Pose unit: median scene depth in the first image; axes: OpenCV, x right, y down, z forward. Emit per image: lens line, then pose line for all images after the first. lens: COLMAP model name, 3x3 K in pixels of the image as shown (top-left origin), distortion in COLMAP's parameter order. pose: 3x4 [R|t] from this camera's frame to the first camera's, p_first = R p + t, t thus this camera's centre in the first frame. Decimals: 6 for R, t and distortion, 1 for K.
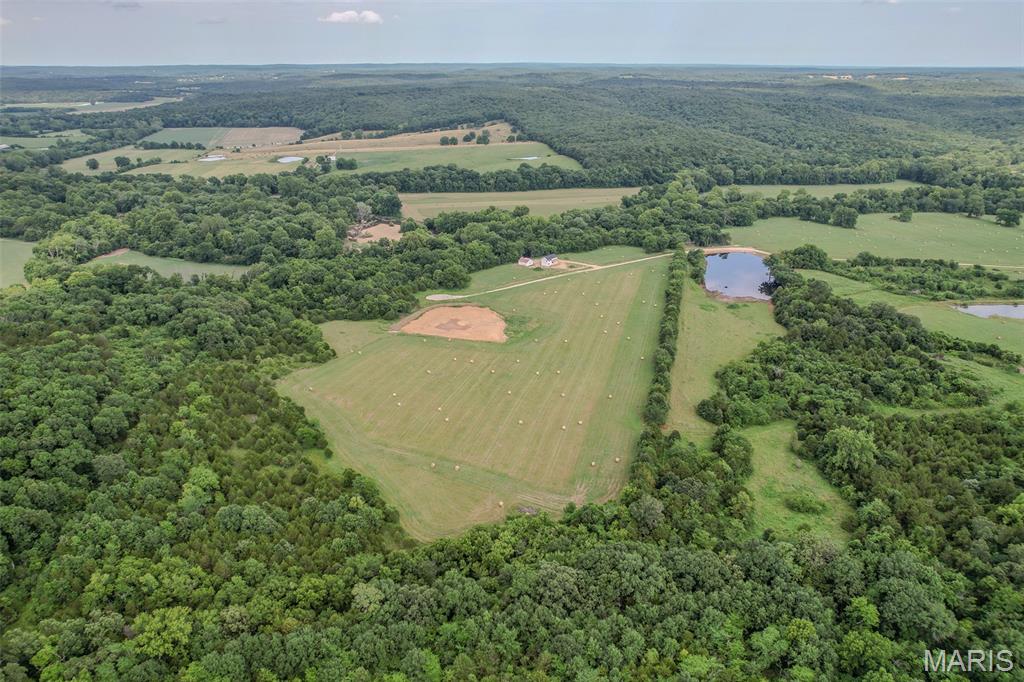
lens RADIAL K [[676.3, 0, 521.2], [0, 676.3, 341.8], [0, 0, 1]] dist [-0.076518, 0.072293]
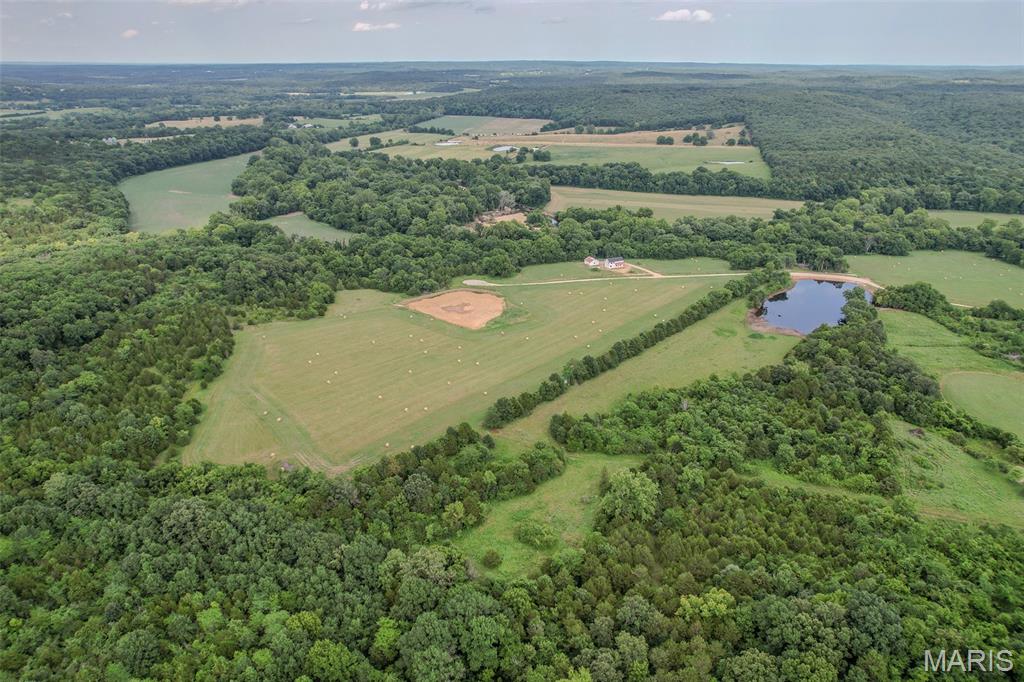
lens RADIAL K [[676.3, 0, 521.2], [0, 676.3, 341.8], [0, 0, 1]] dist [-0.076518, 0.072293]
pose [[0.908954, 0.165471, -0.382651, 0.148348], [-0.164855, 0.985709, 0.034653, -0.009811], [0.382916, 0.031584, 0.923243, 0.028060]]
